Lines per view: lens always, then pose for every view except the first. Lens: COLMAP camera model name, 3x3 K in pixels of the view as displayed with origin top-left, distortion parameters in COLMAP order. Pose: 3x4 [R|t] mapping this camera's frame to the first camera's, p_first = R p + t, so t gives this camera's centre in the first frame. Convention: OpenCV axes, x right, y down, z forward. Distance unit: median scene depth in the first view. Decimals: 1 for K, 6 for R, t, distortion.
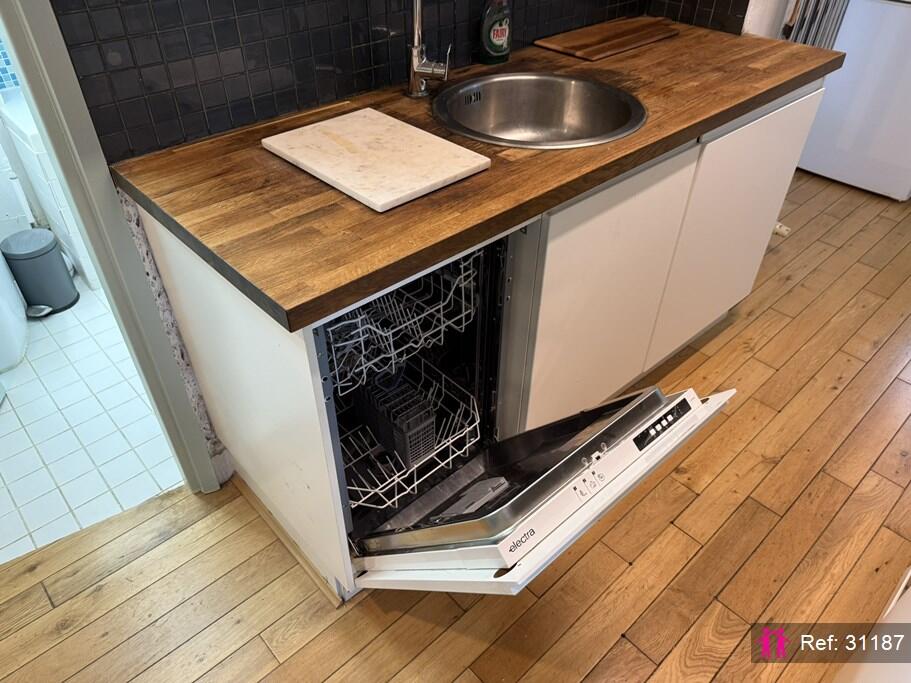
lens RADIAL K [[641.0, 0, 449.9], [0, 641.0, 341.9], [0, 0, 1]] dist [0.012794, -0.018514]
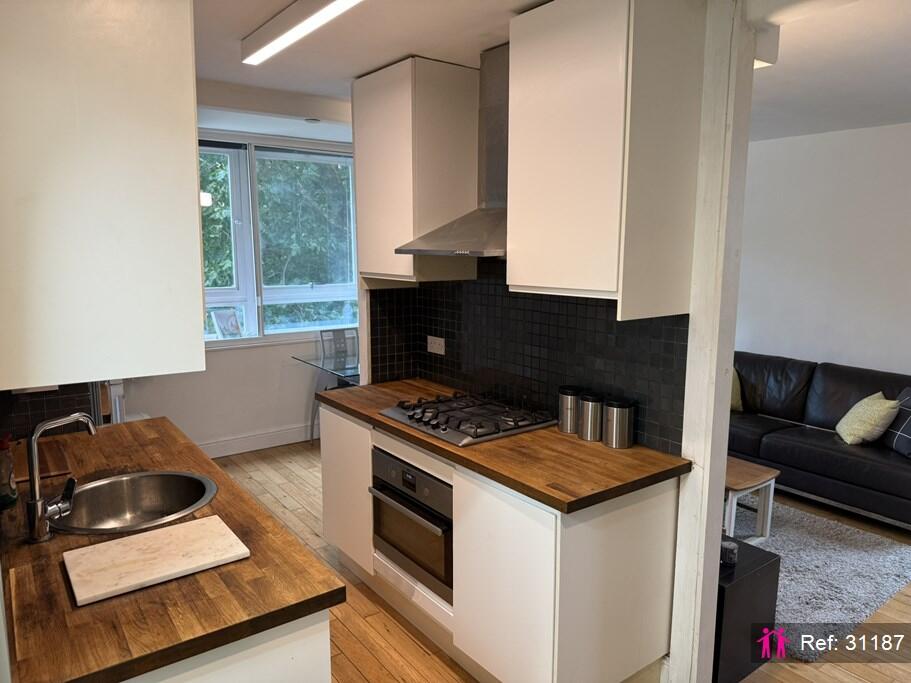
lens RADIAL K [[641.0, 0, 458.6], [0, 641.0, 345.3], [0, 0, 1]] dist [0.012794, -0.018514]
pose [[0.107166, -0.154124, 0.982223, -0.922001], [0.630970, 0.774021, 0.052612, -0.226874], [-0.768370, 0.614115, 0.180196, 0.043100]]
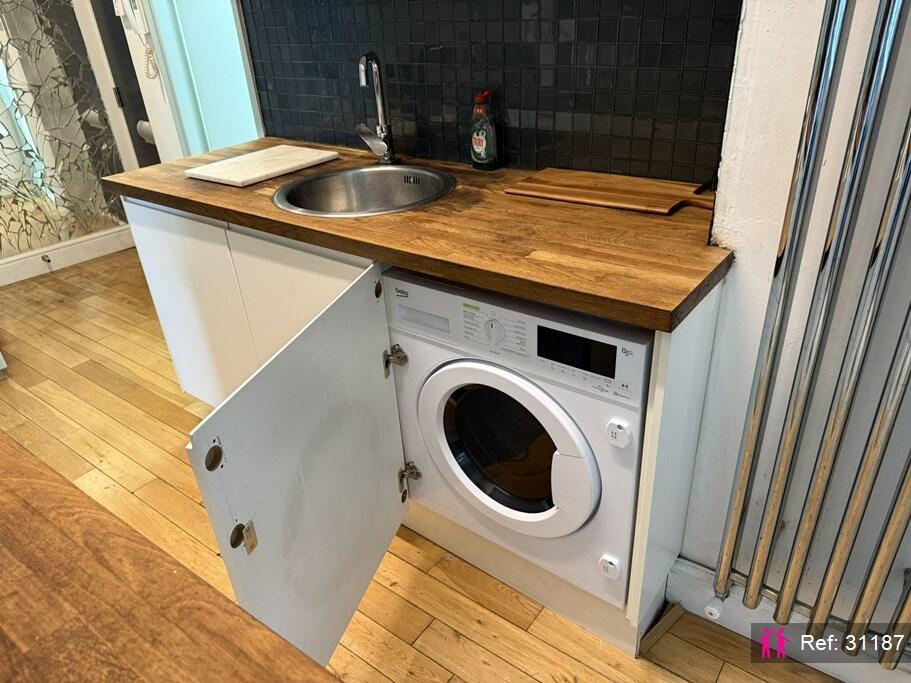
lens RADIAL K [[641.0, 0, 452.7], [0, 641.0, 346.7], [0, 0, 1]] dist [0.012794, -0.018514]
pose [[0.160370, 0.466627, -0.869793, 1.143224], [-0.582281, 0.756261, 0.298360, -0.518809], [0.797014, 0.458616, 0.392990, 0.711326]]
